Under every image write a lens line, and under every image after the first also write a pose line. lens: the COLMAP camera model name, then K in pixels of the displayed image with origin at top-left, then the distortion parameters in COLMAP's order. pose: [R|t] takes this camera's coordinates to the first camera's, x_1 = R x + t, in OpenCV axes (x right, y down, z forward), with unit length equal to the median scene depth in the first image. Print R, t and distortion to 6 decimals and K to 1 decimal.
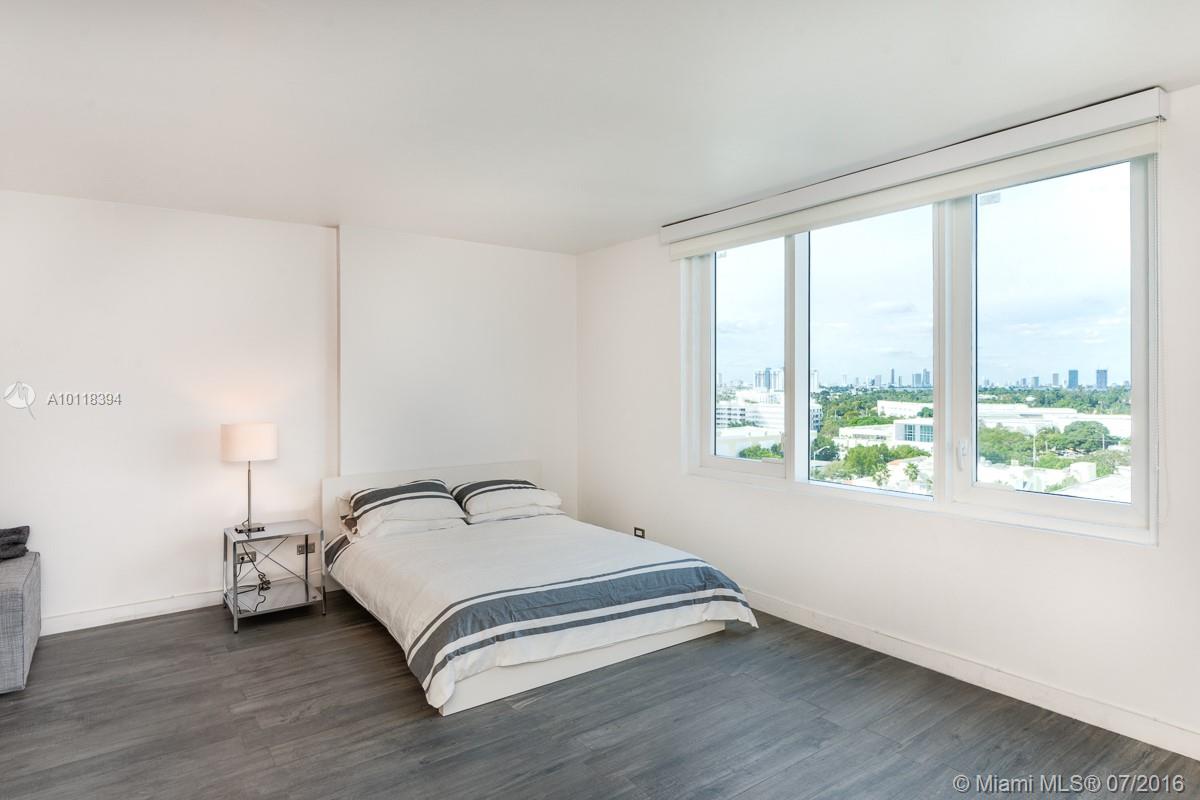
lens RADIAL K [[657.7, 0, 601.2], [0, 657.7, 388.6], [0, 0, 1]] dist [-0.006880, -0.001241]
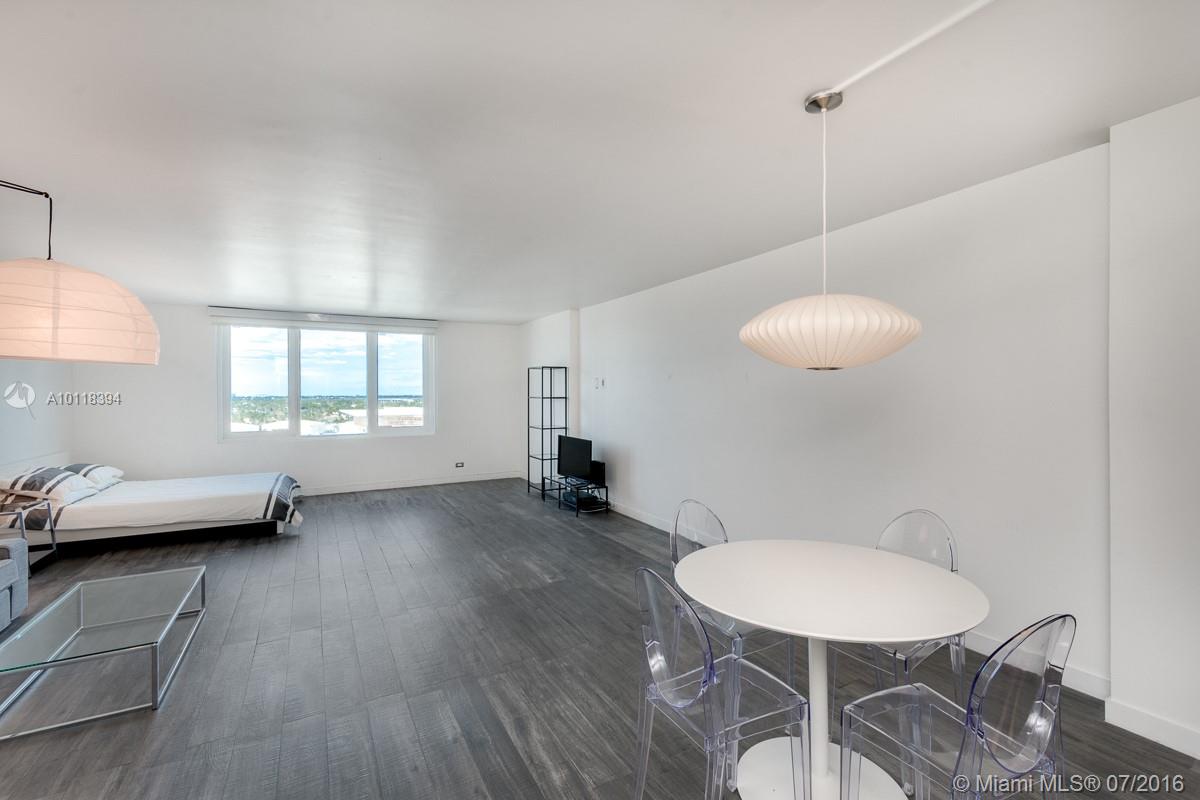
lens RADIAL K [[535.0, 0, 618.0], [0, 535.0, 399.0], [0, 0, 1]] dist [-0.008109, -0.001073]
pose [[0.095282, -0.003335, 0.995445, -1.371762], [0.004693, 0.999985, 0.002901, 0.007560], [-0.995439, 0.004395, 0.095296, -0.269510]]
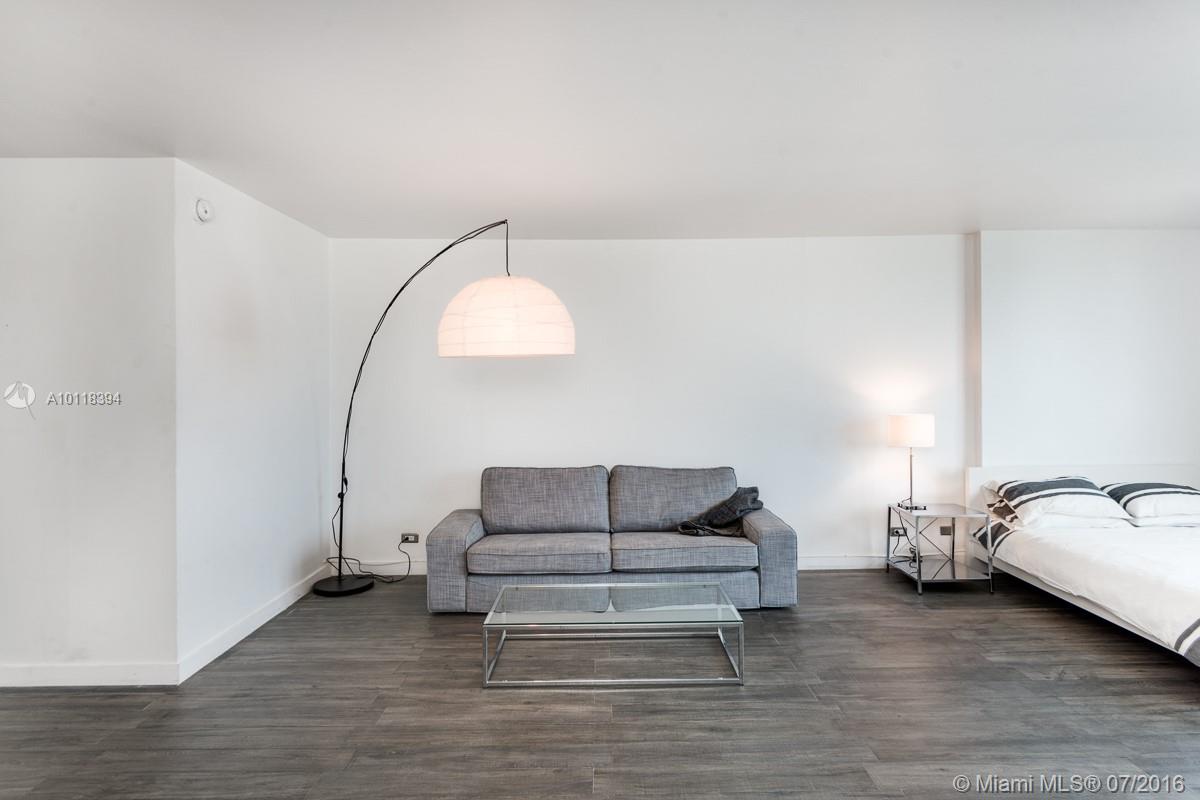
lens RADIAL K [[657.7, 0, 612.3], [0, 657.7, 397.7], [0, 0, 1]] dist [-0.006880, -0.001241]
pose [[0.808902, 0.009885, -0.587861, -0.288160], [0.002652, 0.999787, 0.020460, -0.001996], [0.587938, -0.018109, 0.808703, -0.233479]]
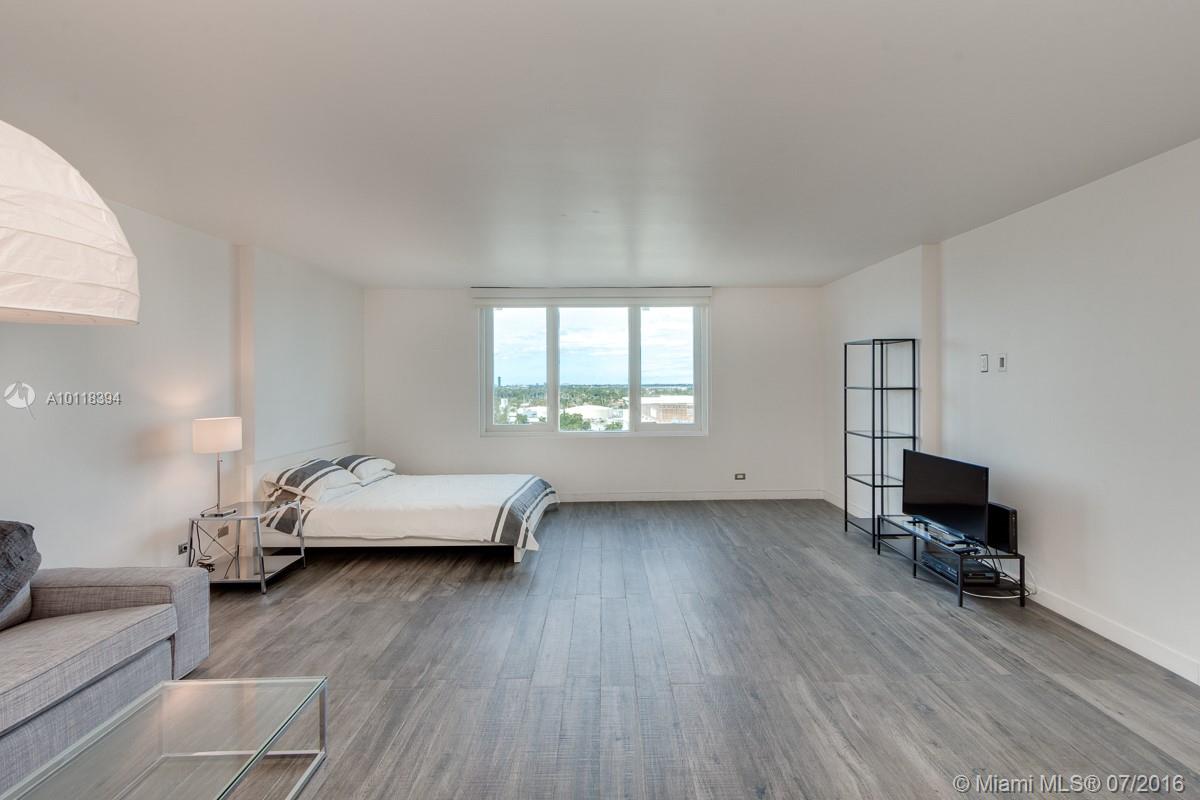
lens RADIAL K [[535.0, 0, 598.1], [0, 535.0, 388.7], [0, 0, 1]] dist [-0.008109, -0.001073]
pose [[0.584466, -0.004058, 0.811408, -0.890324], [0.003399, 0.999991, 0.002553, 0.003738], [-0.811411, 0.001266, 0.584474, -0.042490]]
